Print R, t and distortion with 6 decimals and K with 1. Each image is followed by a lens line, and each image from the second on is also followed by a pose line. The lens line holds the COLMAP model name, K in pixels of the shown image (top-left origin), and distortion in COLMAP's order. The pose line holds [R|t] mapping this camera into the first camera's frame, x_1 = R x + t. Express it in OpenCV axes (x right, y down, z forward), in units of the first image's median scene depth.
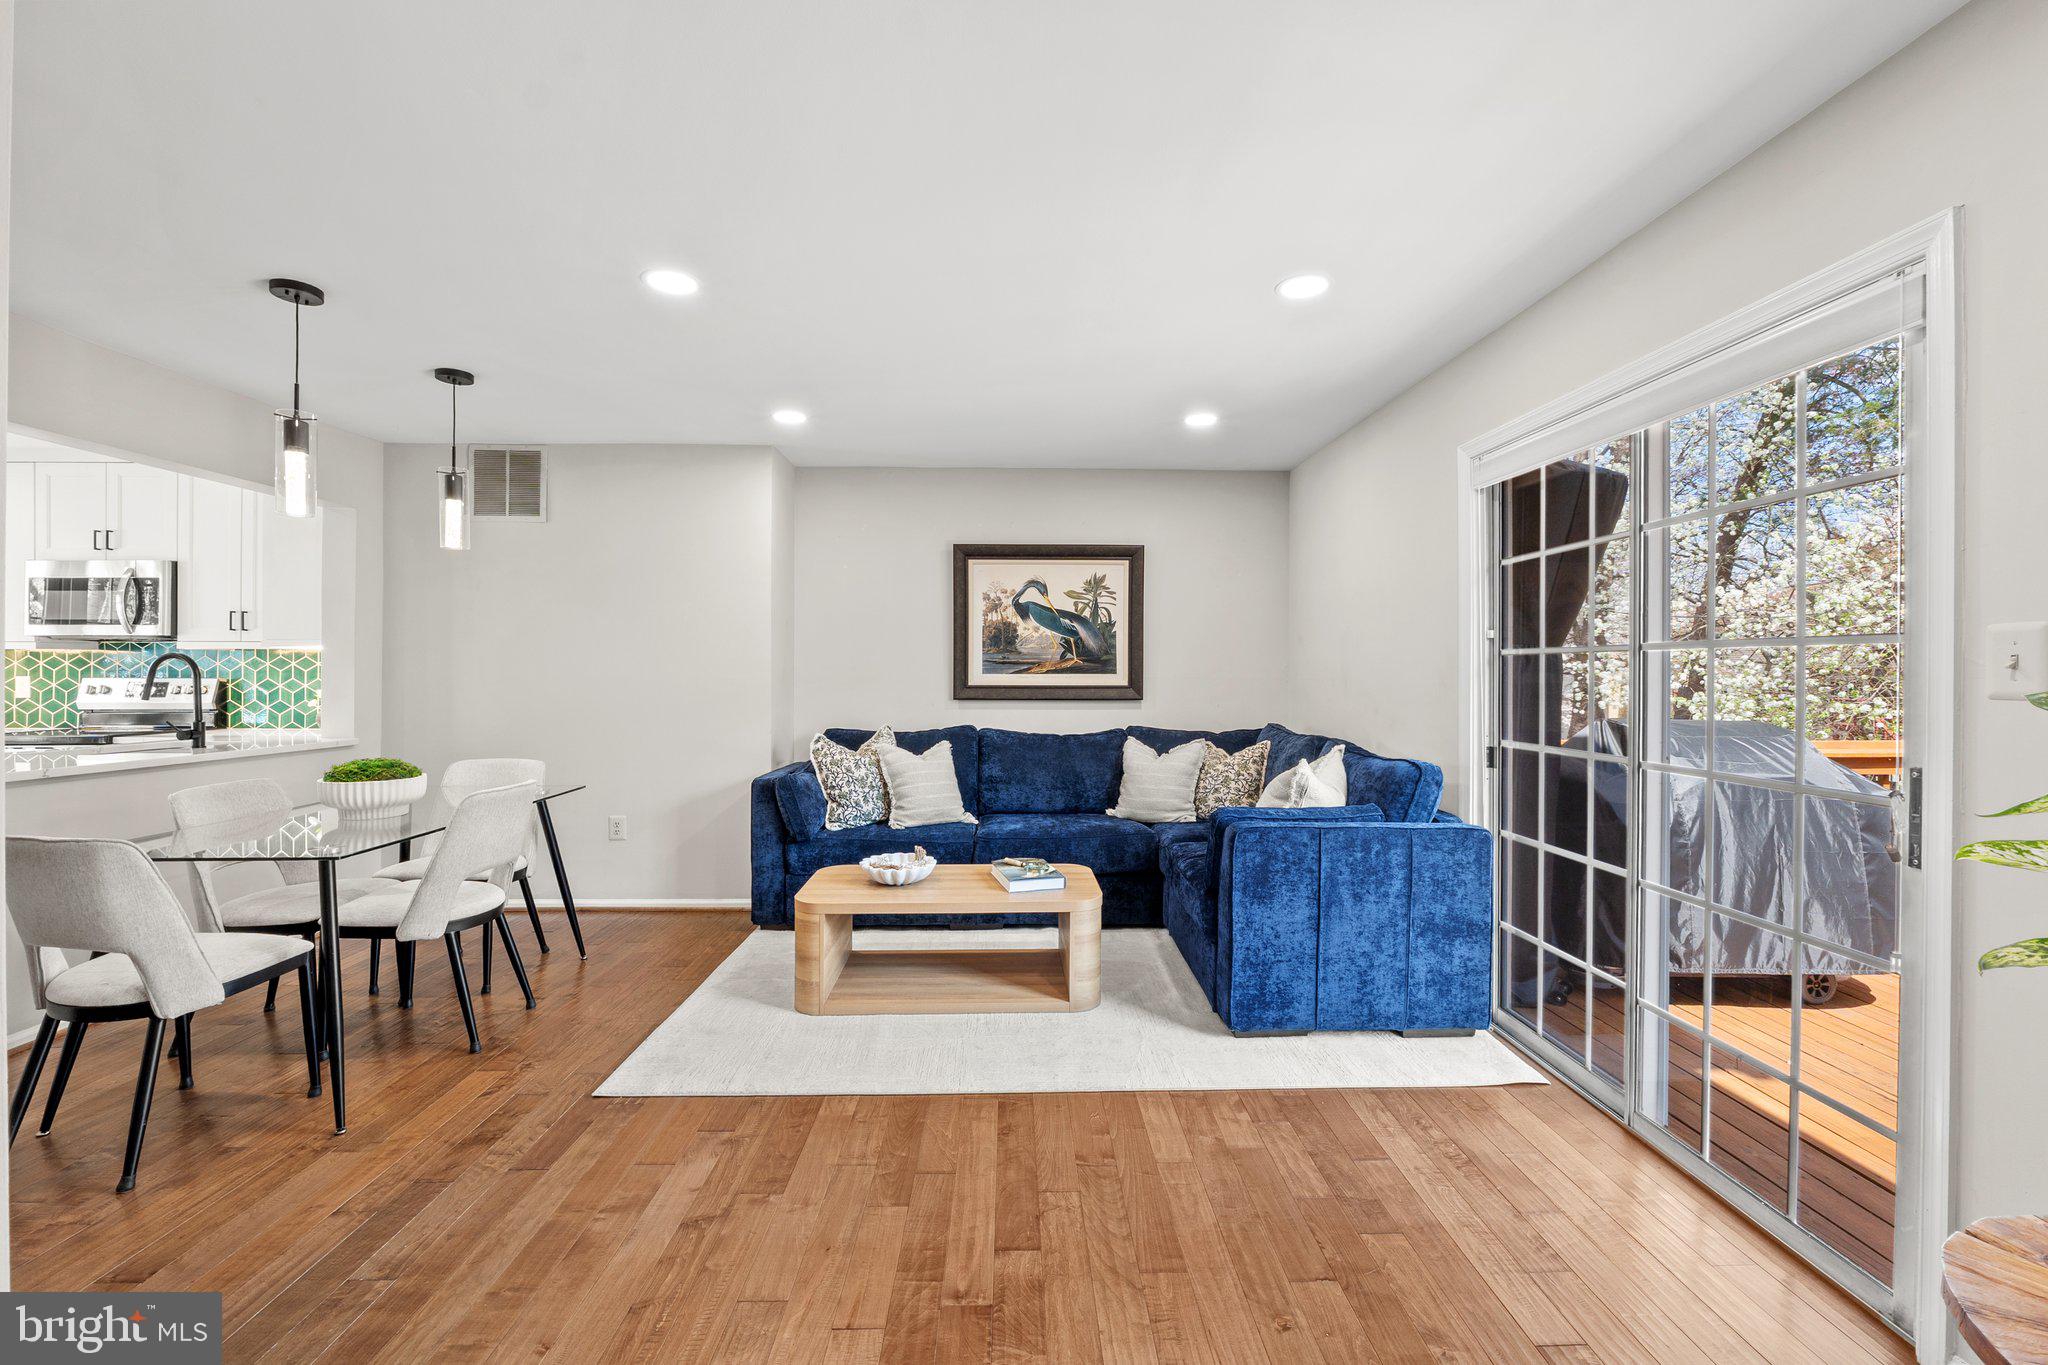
lens RADIAL K [[848.0, 0, 1033.5], [0, 848.0, 677.7], [0, 0, 1]] dist [-0.011862, 0.000053]
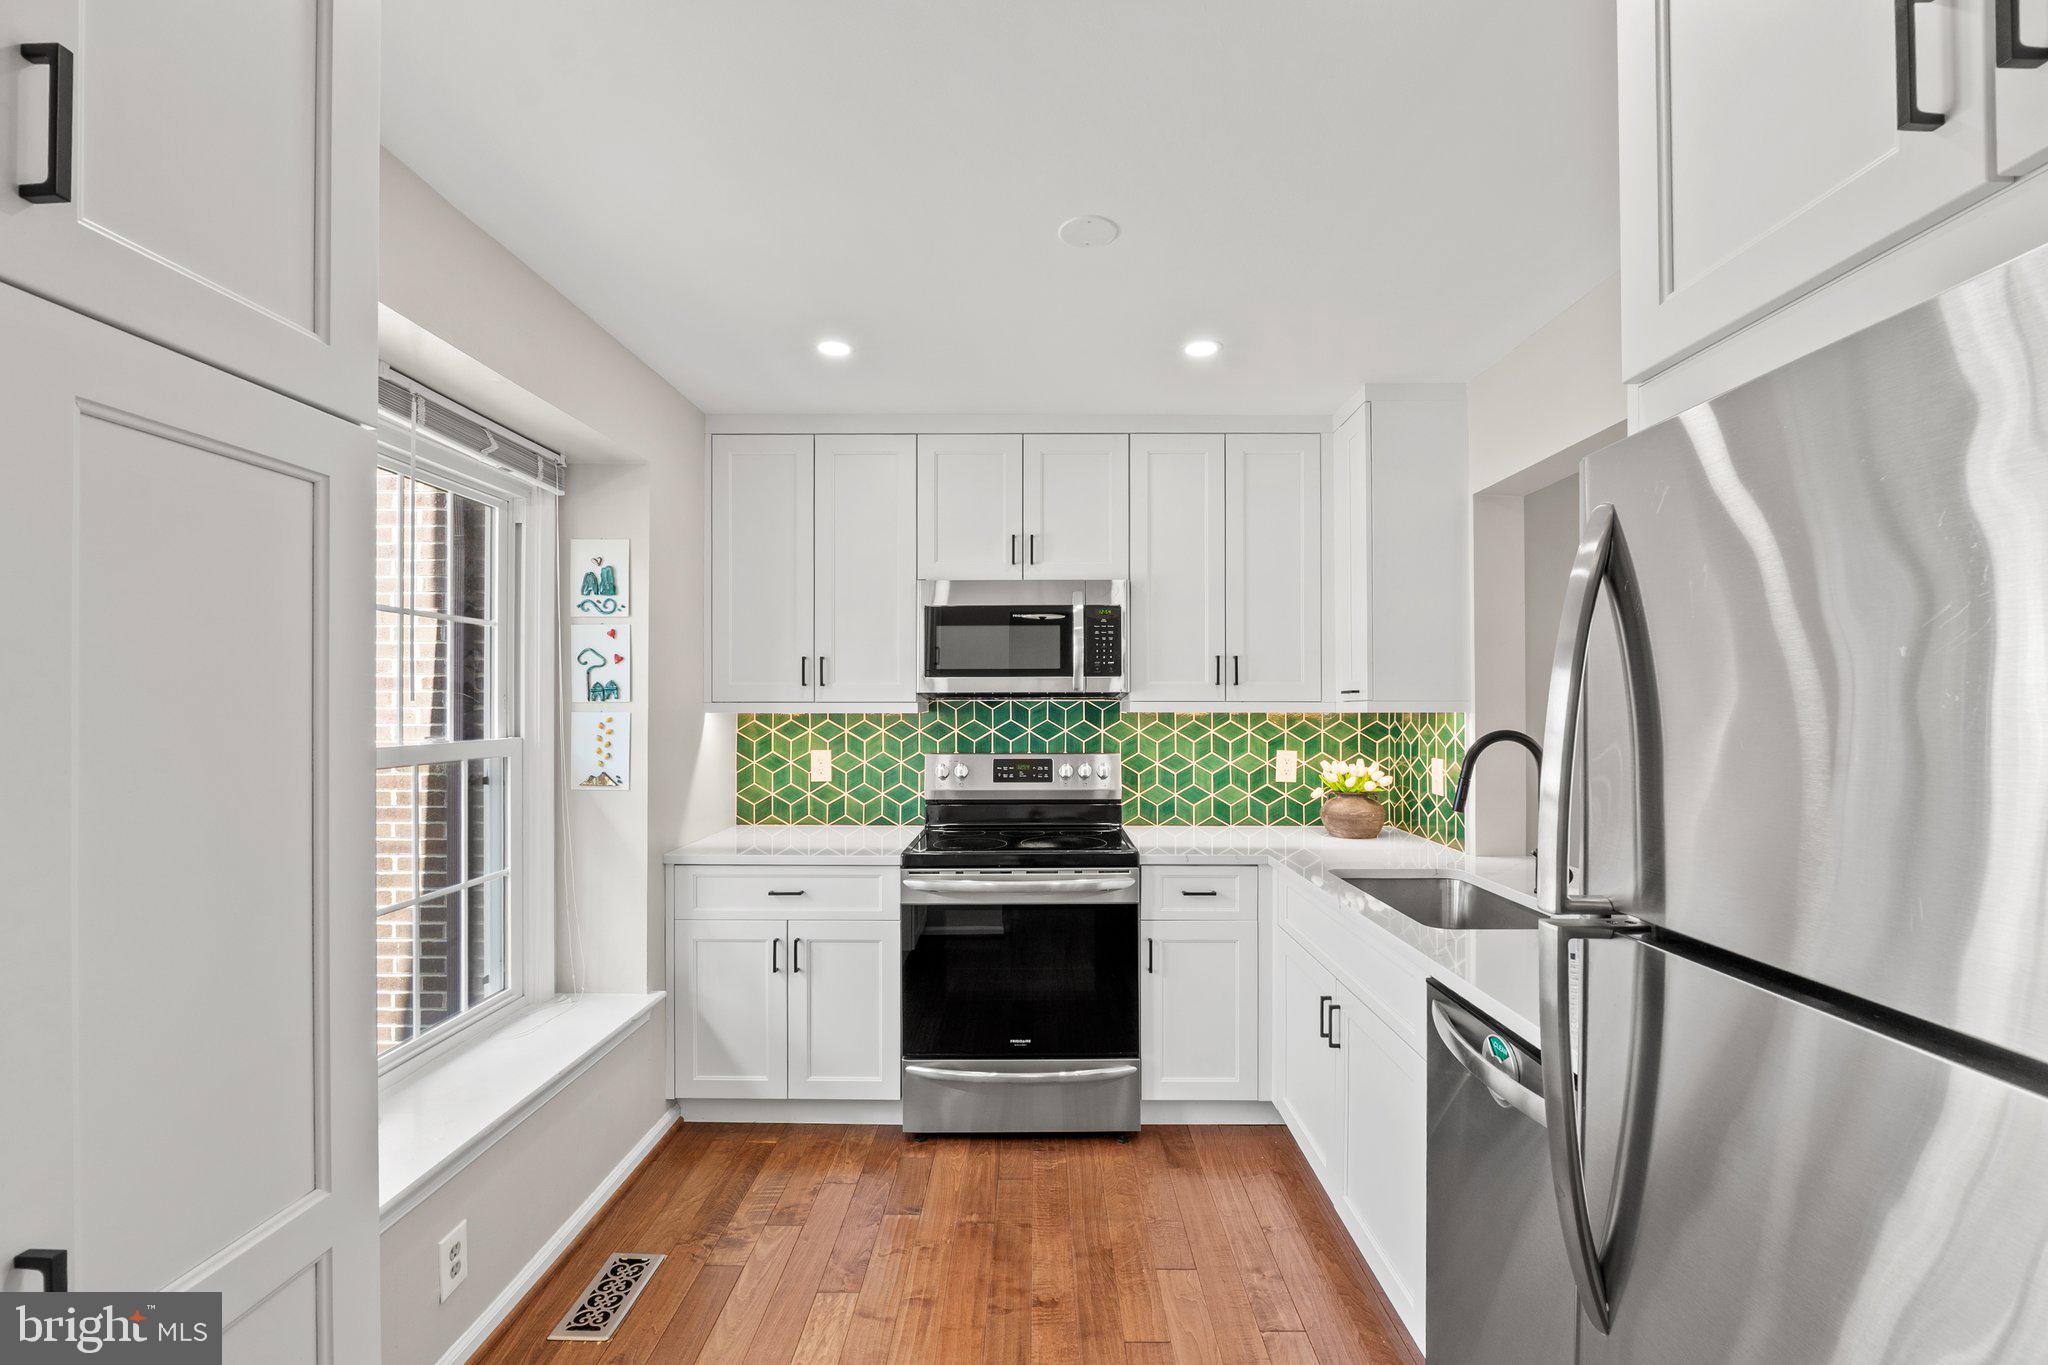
lens RADIAL K [[841.5, 0, 1028.4], [0, 841.5, 707.2], [0, 0, 1]] dist [-0.000339, 0.000005]
pose [[0.998975, -0.002955, -0.045170, -1.100078], [0.002829, 0.999992, -0.002841, -0.038200], [0.045178, 0.002710, 0.998975, 0.338440]]
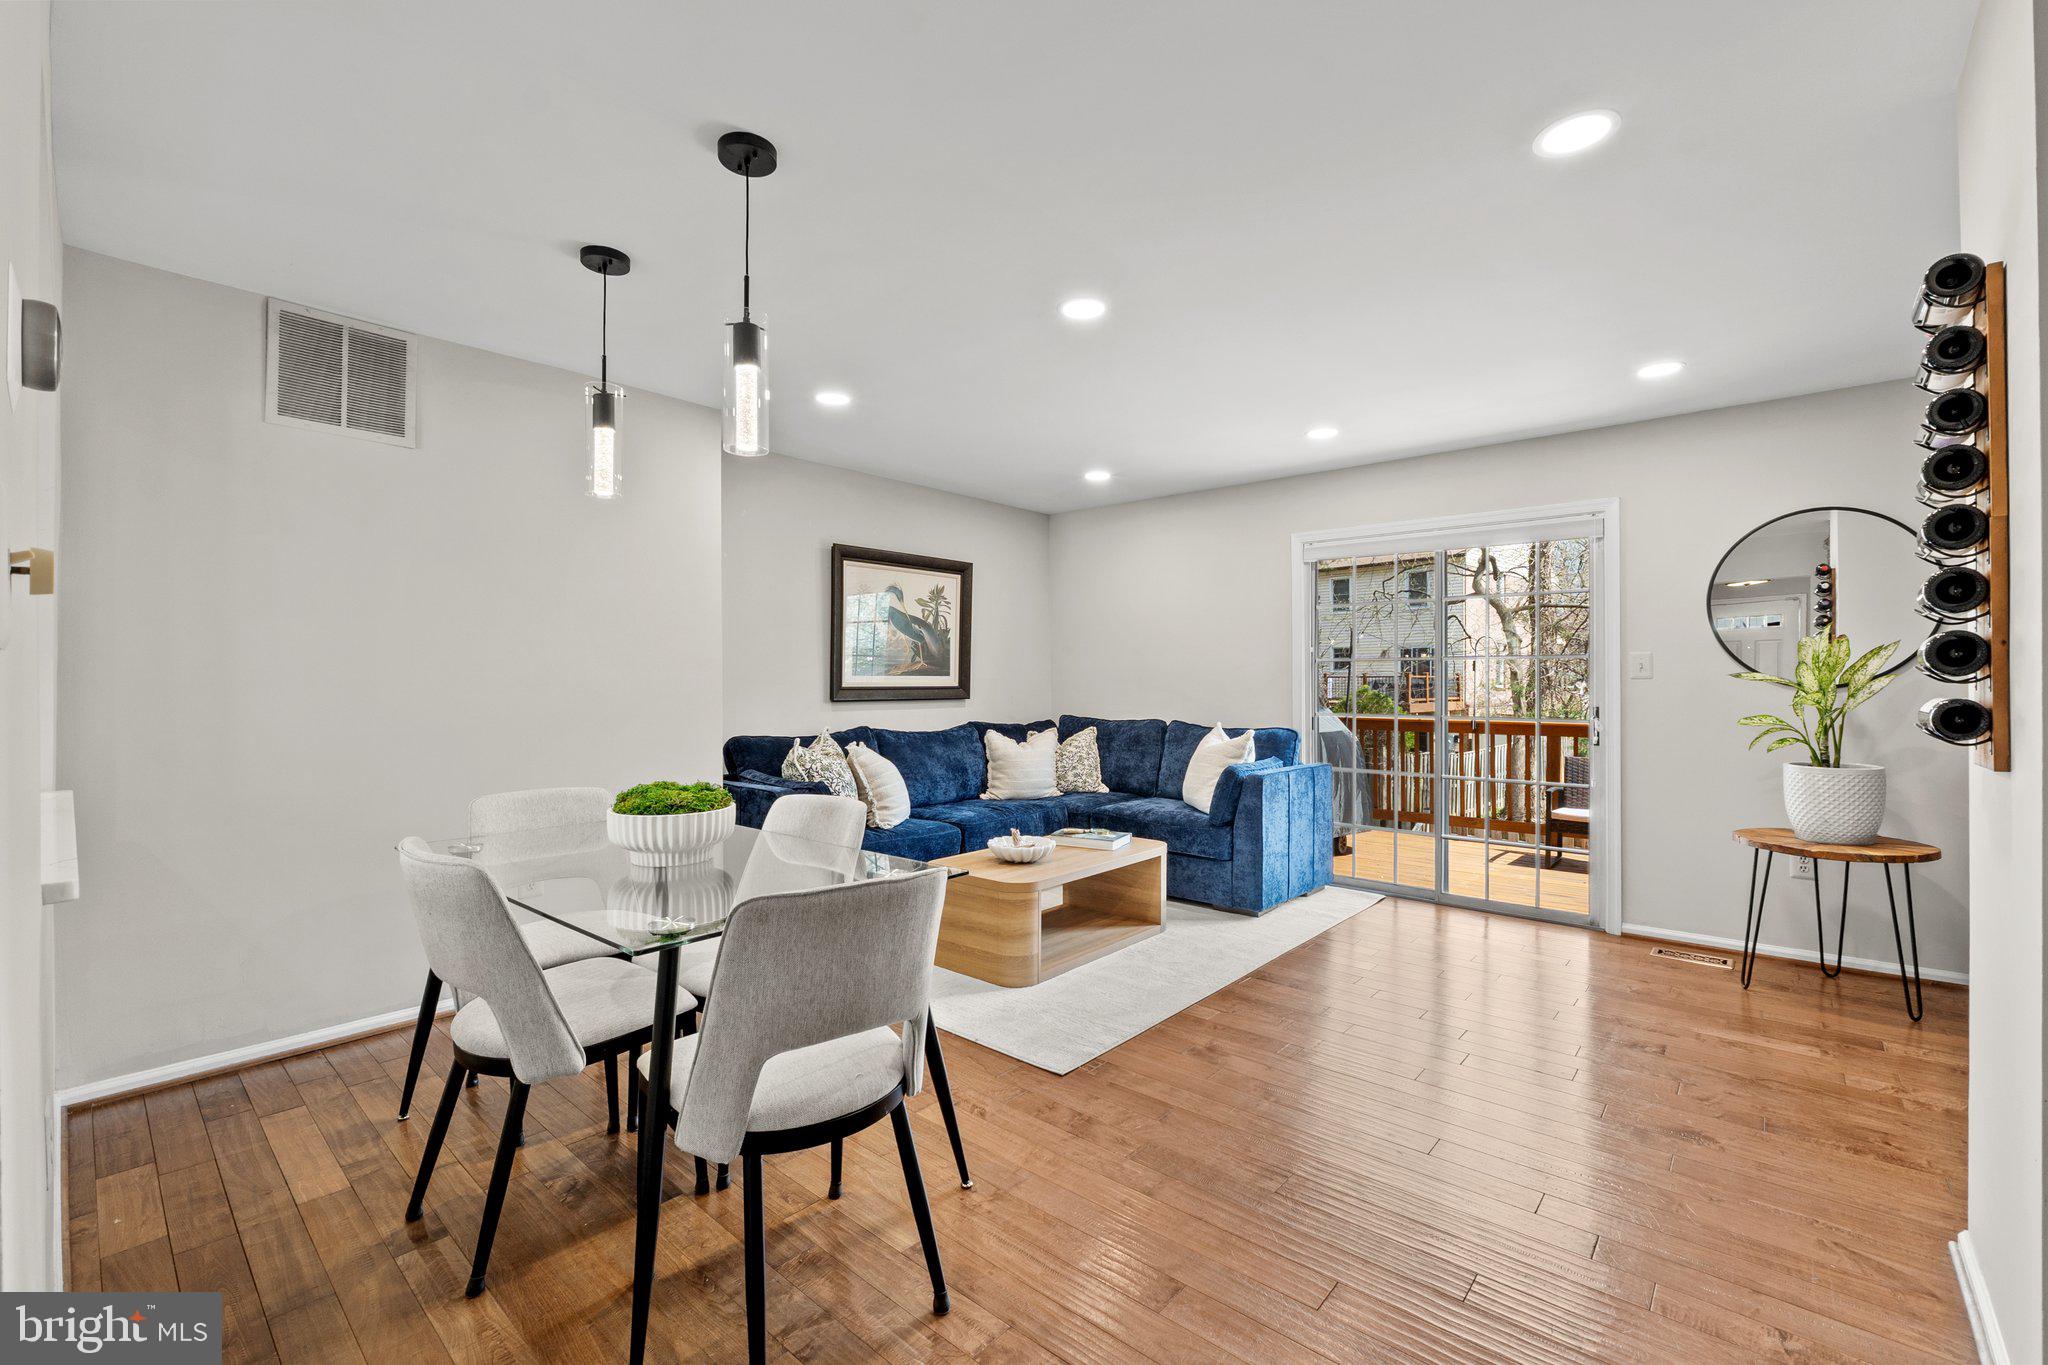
lens RADIAL K [[862.5, 0, 1031.9], [0, 862.5, 684.0], [0, 0, 1]] dist [-0.012067, 0.000457]
pose [[0.678063, -0.005004, 0.734986, -0.748197], [0.008322, 0.999965, -0.000870, 0.009087], [-0.734956, 0.006707, 0.678081, 0.173201]]
